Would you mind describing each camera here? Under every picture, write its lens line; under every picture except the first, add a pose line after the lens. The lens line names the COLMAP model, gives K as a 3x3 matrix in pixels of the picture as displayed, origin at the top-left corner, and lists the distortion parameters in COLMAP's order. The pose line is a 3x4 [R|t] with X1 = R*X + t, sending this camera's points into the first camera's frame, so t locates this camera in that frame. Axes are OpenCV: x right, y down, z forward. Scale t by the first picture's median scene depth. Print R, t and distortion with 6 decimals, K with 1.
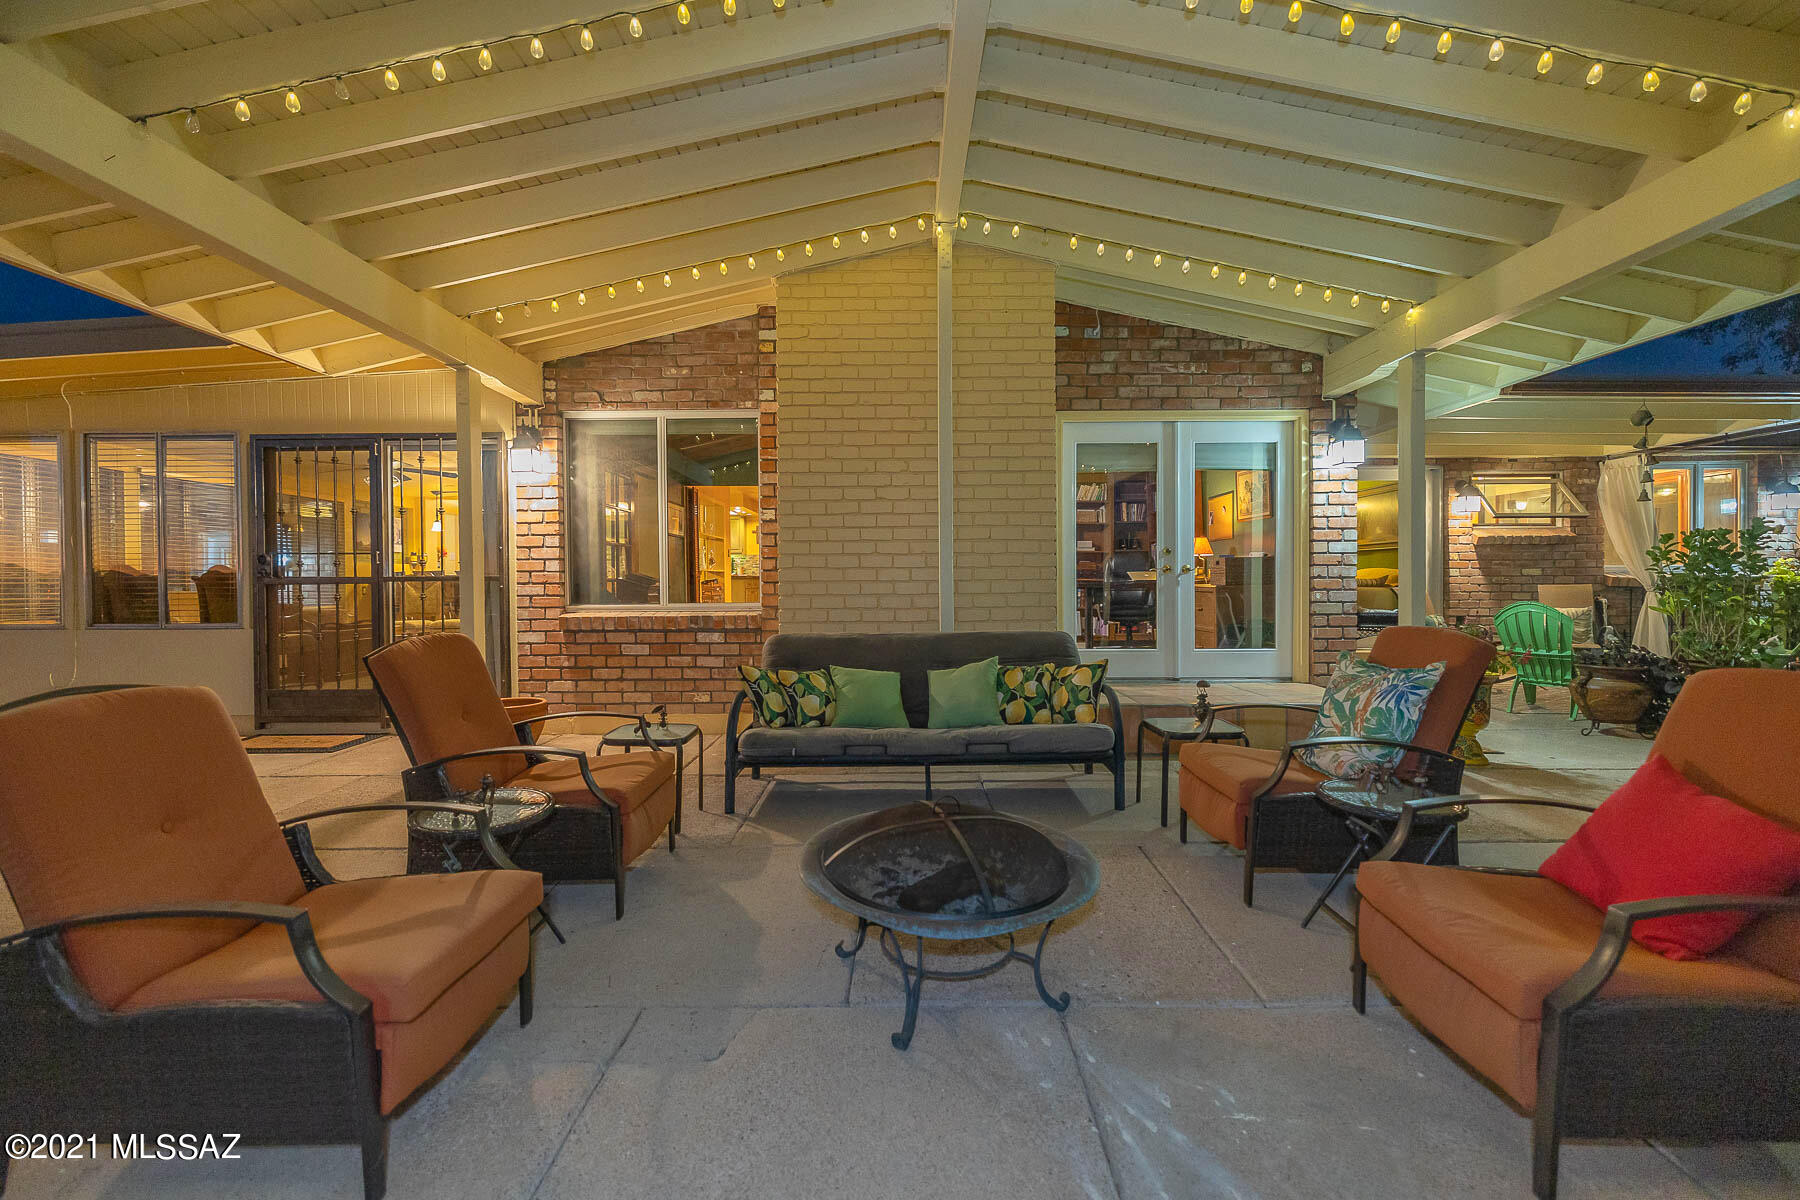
lens RADIAL K [[771.1, 0, 897.5], [0, 771.1, 601.0], [0, 0, 1]] dist [0.000270, -0.000031]
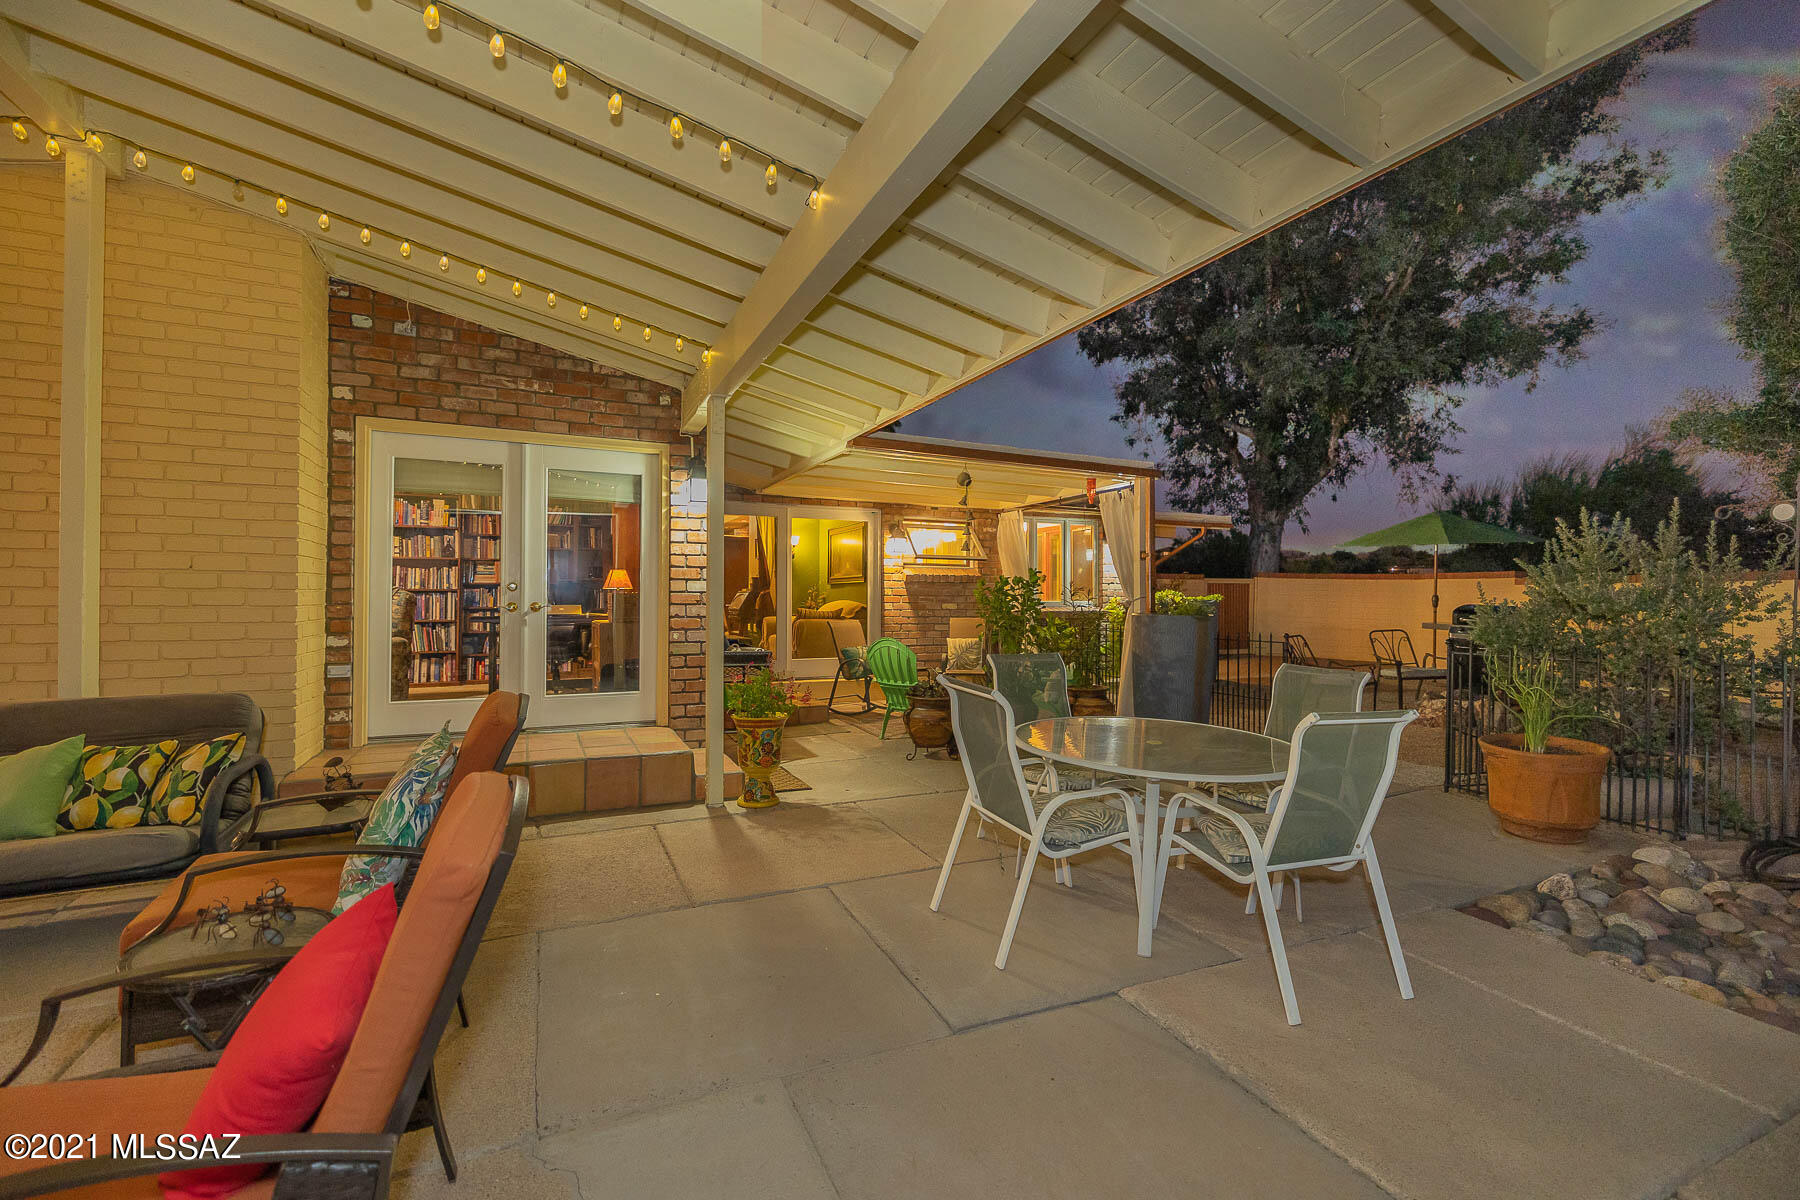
lens RADIAL K [[771.1, 0, 897.5], [0, 771.1, 601.0], [0, 0, 1]] dist [0.000270, -0.000031]
pose [[0.899531, 0.009136, 0.436762, 0.371656], [0.001705, 0.999700, -0.024422, -0.026369], [-0.436854, 0.022713, 0.899246, 0.004940]]
